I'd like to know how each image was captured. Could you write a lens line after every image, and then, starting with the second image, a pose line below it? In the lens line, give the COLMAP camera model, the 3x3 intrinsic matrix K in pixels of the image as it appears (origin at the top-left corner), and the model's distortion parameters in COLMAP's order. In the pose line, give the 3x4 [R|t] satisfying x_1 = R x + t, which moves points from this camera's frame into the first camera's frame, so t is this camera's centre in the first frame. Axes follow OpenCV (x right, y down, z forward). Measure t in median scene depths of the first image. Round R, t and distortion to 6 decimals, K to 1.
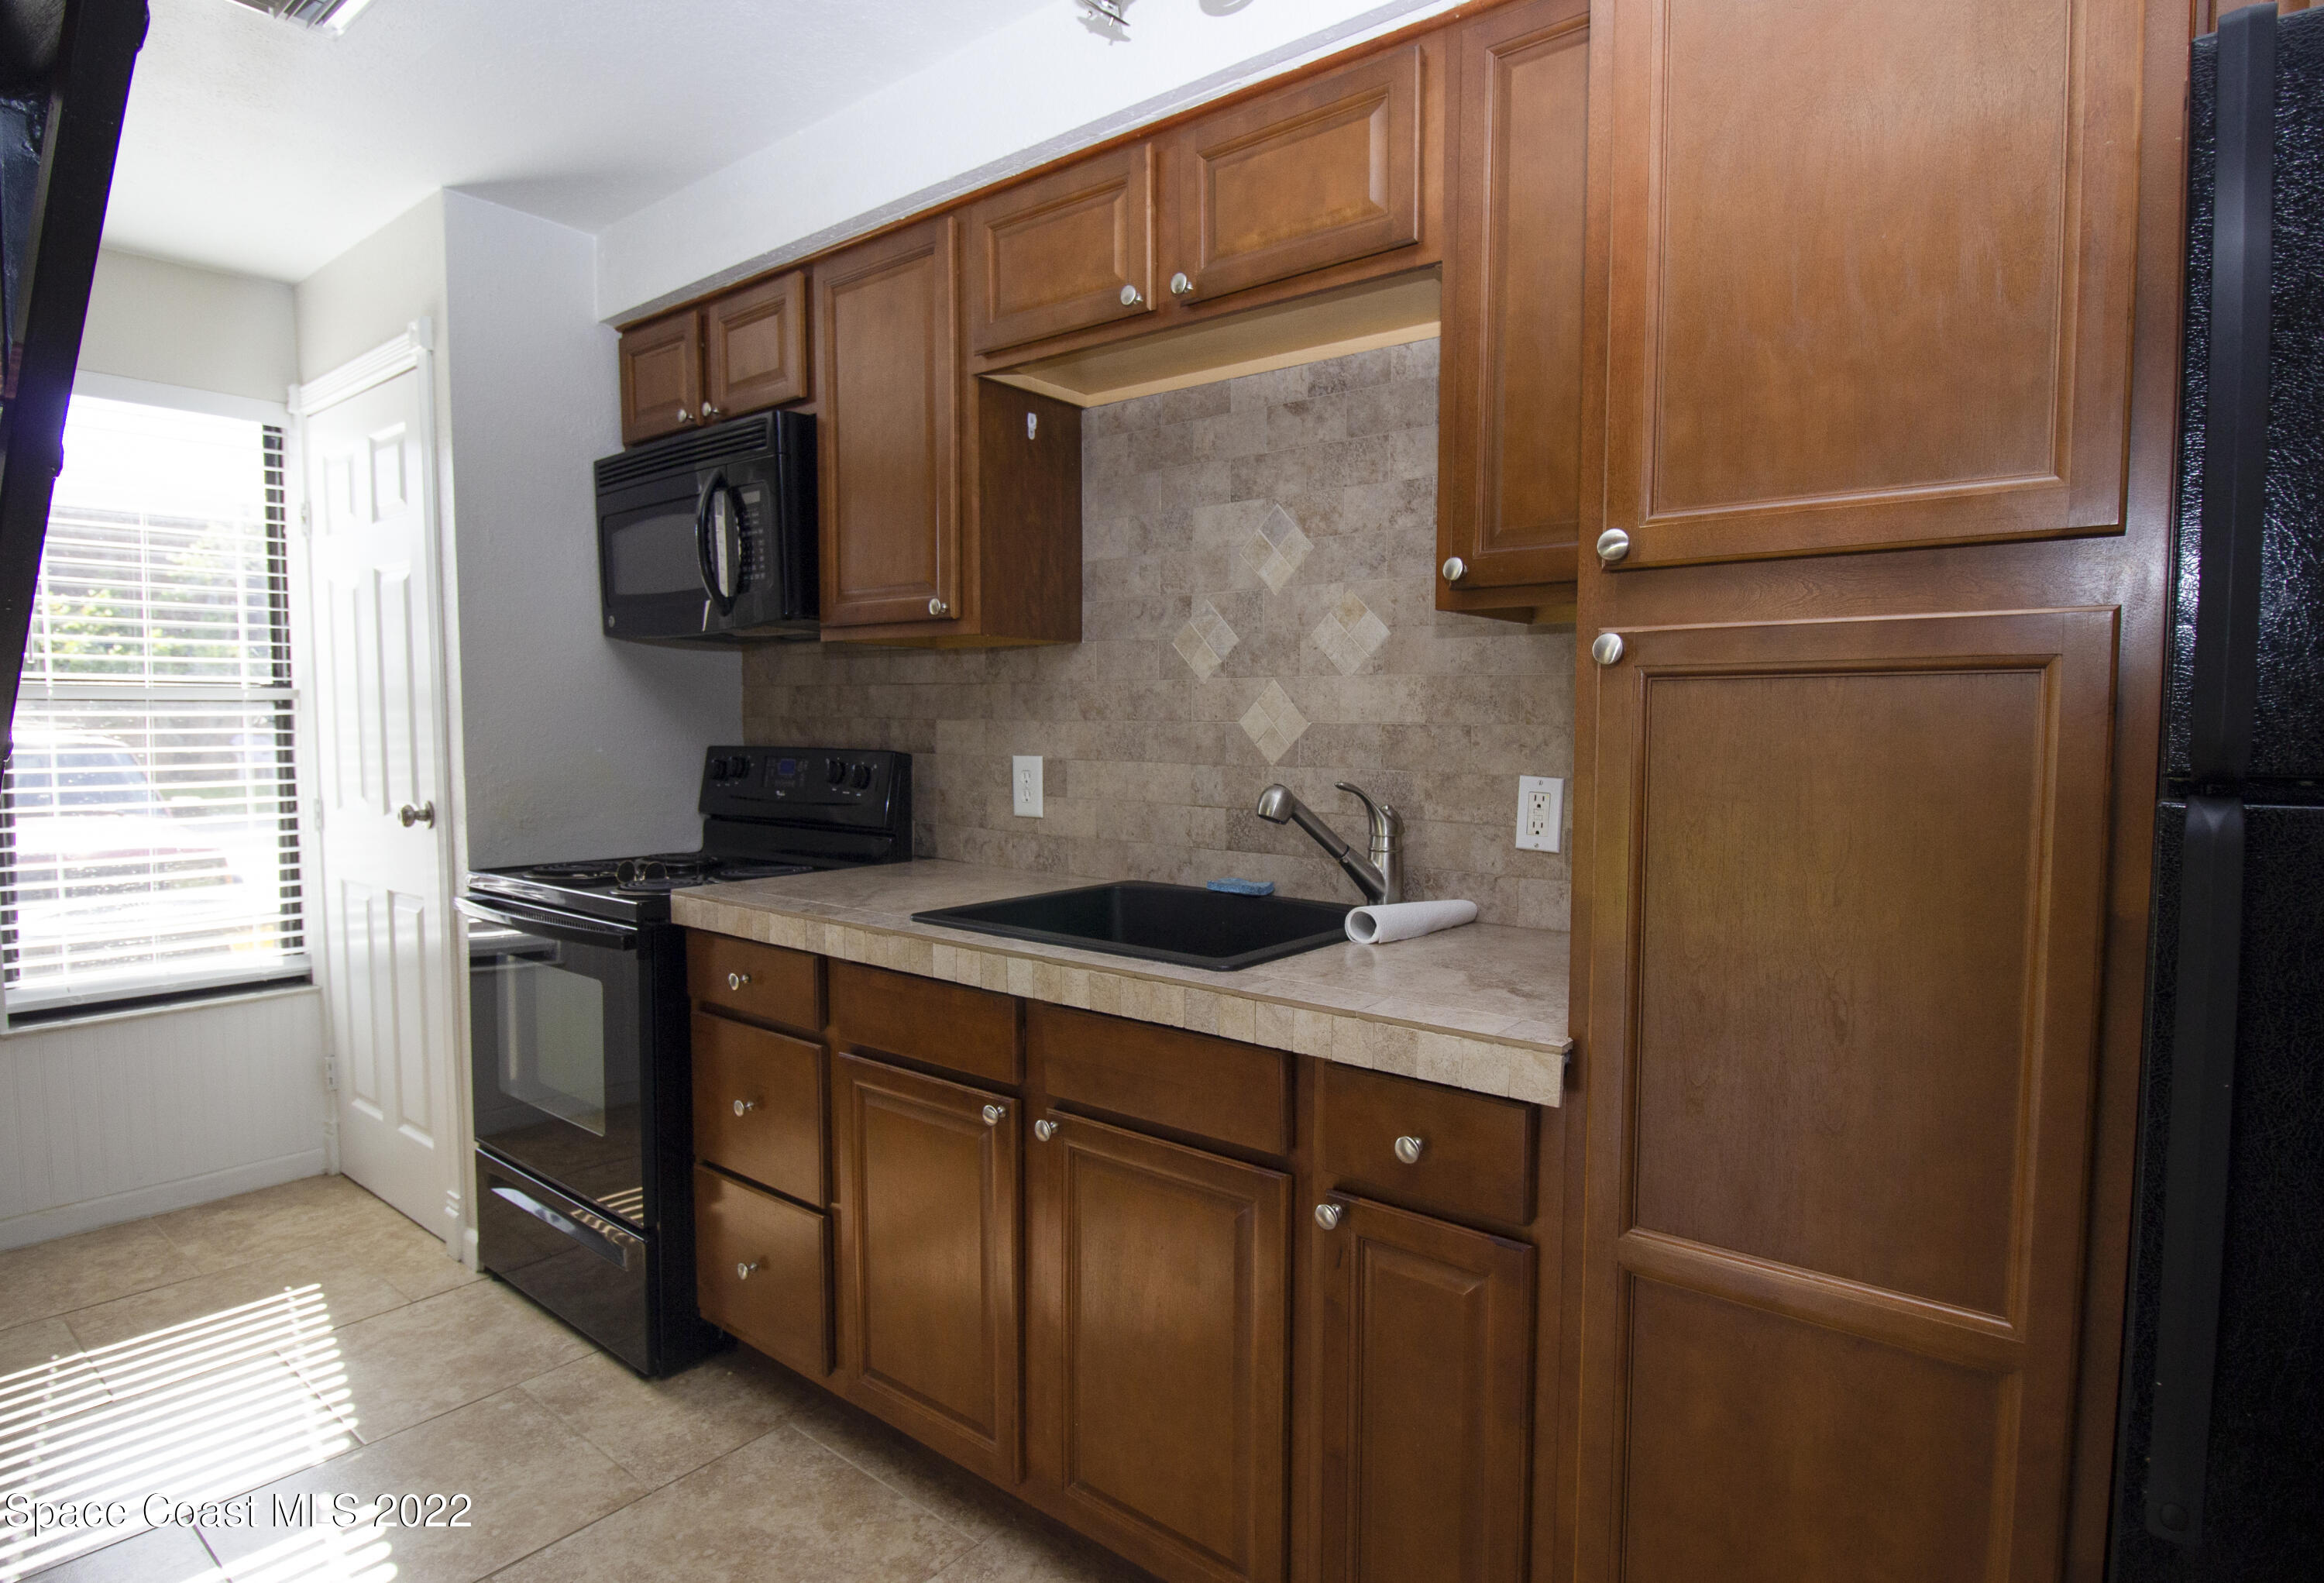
lens RADIAL K [[1215.2, 0, 1167.2], [0, 1215.2, 803.4], [0, 0, 1]] dist [-0.003619, -0.003177]
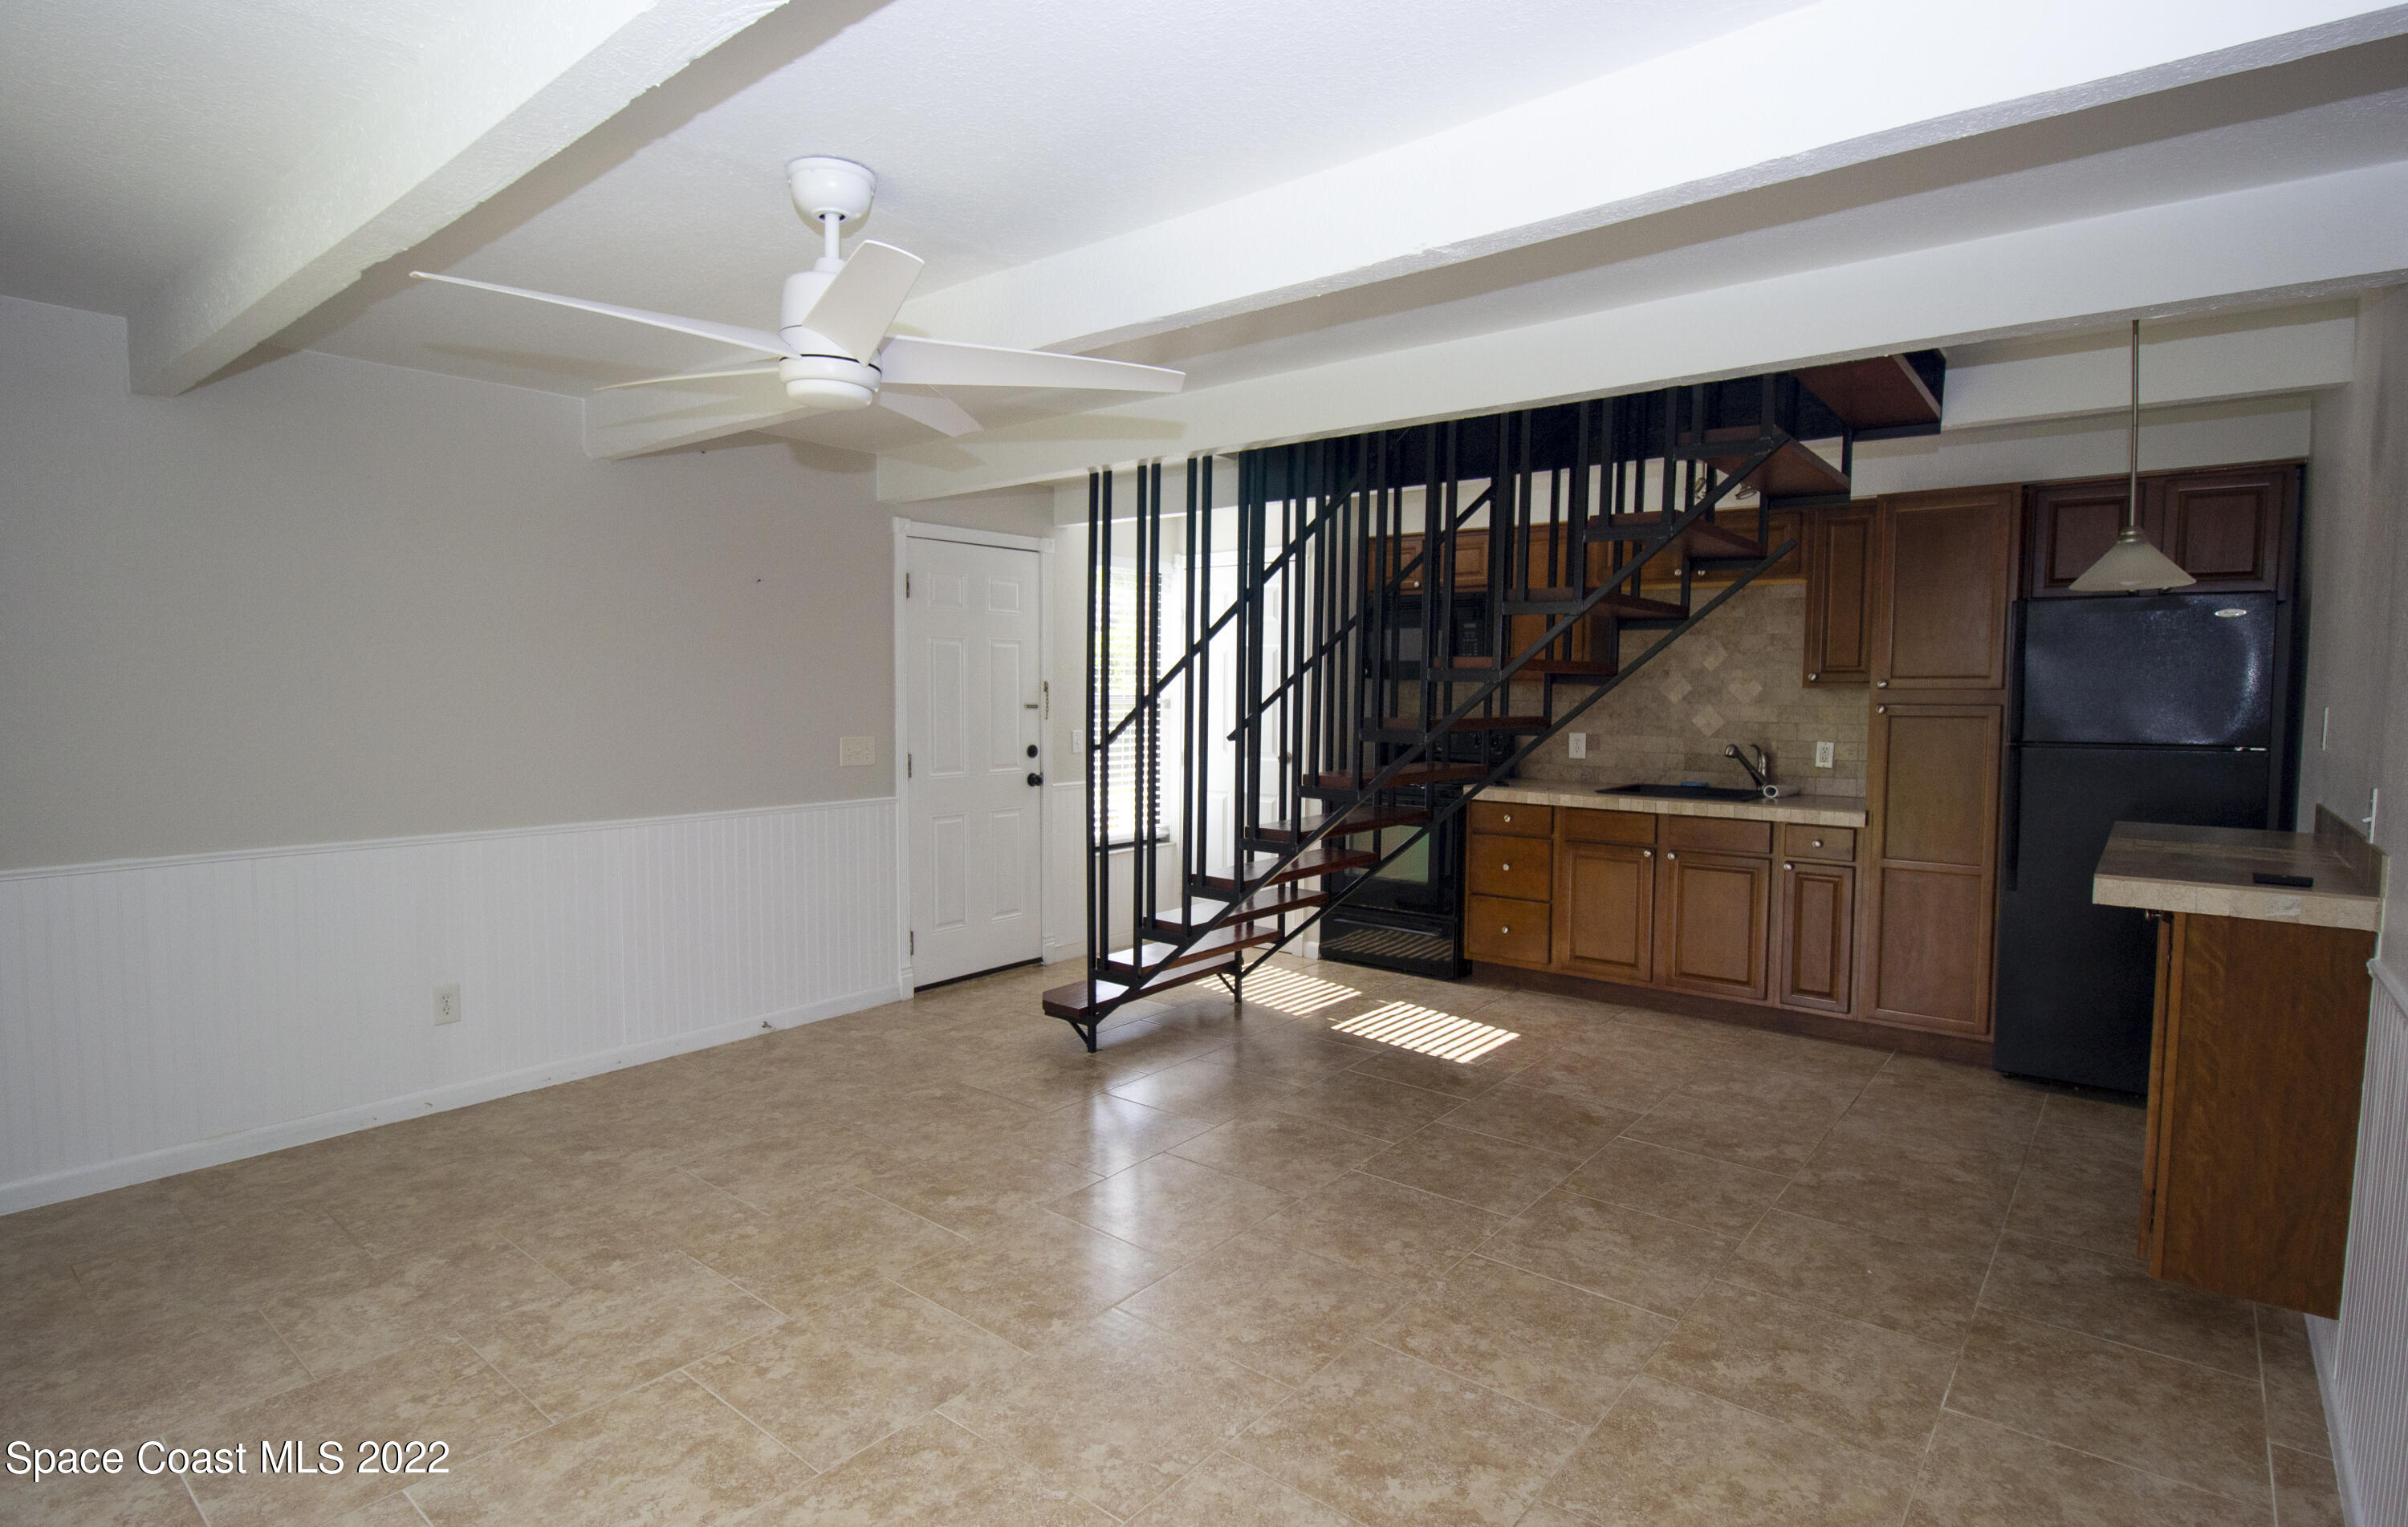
lens RADIAL K [[1187.8, 0, 1188.5], [0, 1187.8, 774.6], [0, 0, 1]] dist [-0.017266, -0.000382]
pose [[0.999822, 0.002790, -0.018647, -0.974356], [-0.002715, 0.999988, 0.004036, 0.041215], [0.018658, -0.003985, 0.999818, -1.549706]]
